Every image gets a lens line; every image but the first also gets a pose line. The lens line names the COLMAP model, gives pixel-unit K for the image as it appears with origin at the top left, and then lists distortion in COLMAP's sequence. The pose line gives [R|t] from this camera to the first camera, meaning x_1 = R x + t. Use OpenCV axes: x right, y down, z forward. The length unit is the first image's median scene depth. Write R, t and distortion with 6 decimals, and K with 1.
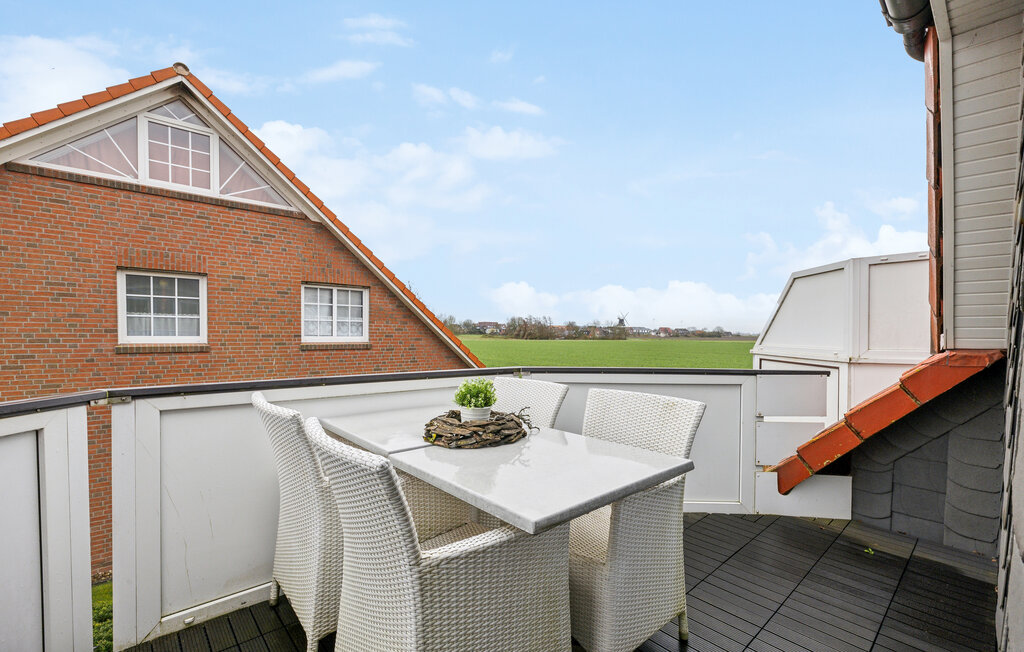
lens RADIAL K [[428.7, 0, 536.4], [0, 428.7, 347.3], [0, 0, 1]] dist [-0.001056, 0.000062]
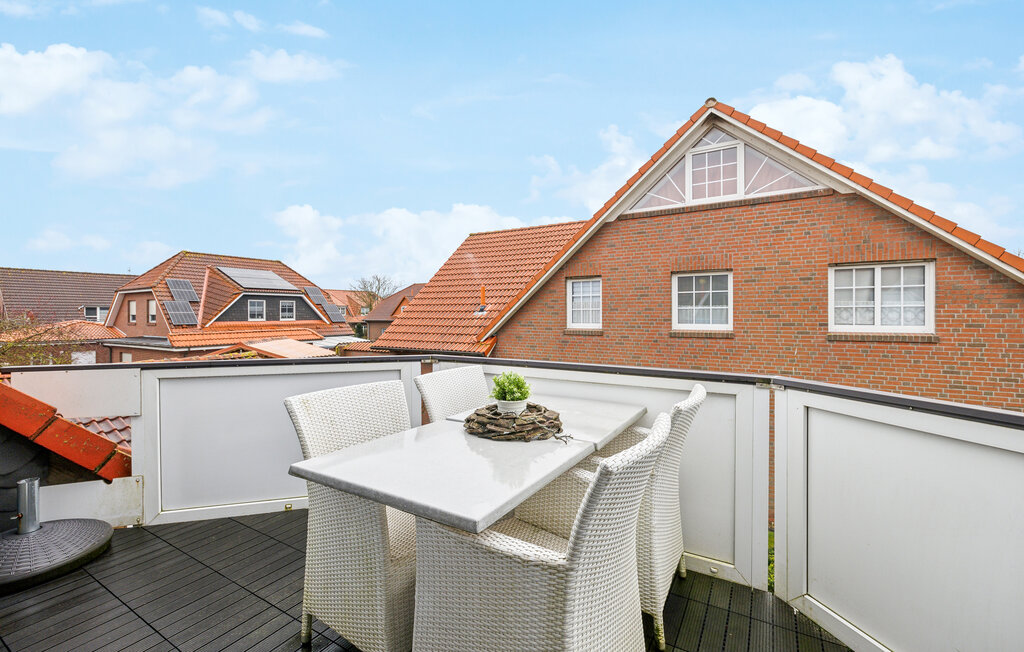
lens RADIAL K [[428.7, 0, 505.5], [0, 428.7, 316.3], [0, 0, 1]] dist [-0.001056, 0.000062]
pose [[0.284388, -0.010934, -0.958647, 0.137324], [-0.029531, 0.999361, -0.020159, -0.006524], [0.958254, 0.034043, 0.283883, 0.110926]]
